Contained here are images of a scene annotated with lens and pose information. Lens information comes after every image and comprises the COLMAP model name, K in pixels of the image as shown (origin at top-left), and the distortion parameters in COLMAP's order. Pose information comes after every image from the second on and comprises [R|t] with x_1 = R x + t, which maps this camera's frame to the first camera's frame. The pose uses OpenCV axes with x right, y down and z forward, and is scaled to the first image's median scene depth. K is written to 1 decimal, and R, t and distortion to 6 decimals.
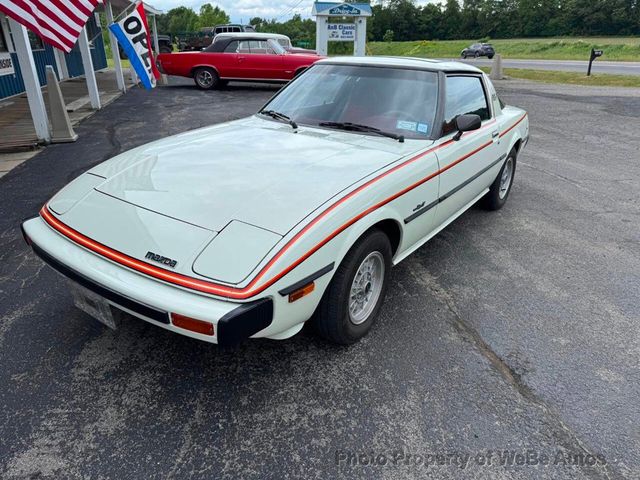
lens RADIAL K [[456.2, 0, 317.0], [0, 456.2, 238.3], [0, 0, 1]] dist [0.044269, -0.060948]
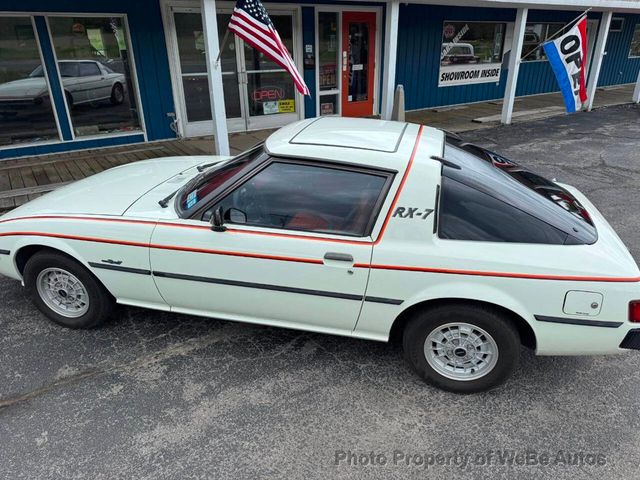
lens RADIAL K [[453.5, 0, 323.7], [0, 453.5, 236.5], [0, 0, 1]] dist [0.041909, -0.050748]
pose [[0.368043, 0.368792, -0.853544, 1.124339], [-0.363725, 0.901931, 0.232863, -0.479506], [0.855715, 0.224752, 0.466088, 0.765886]]
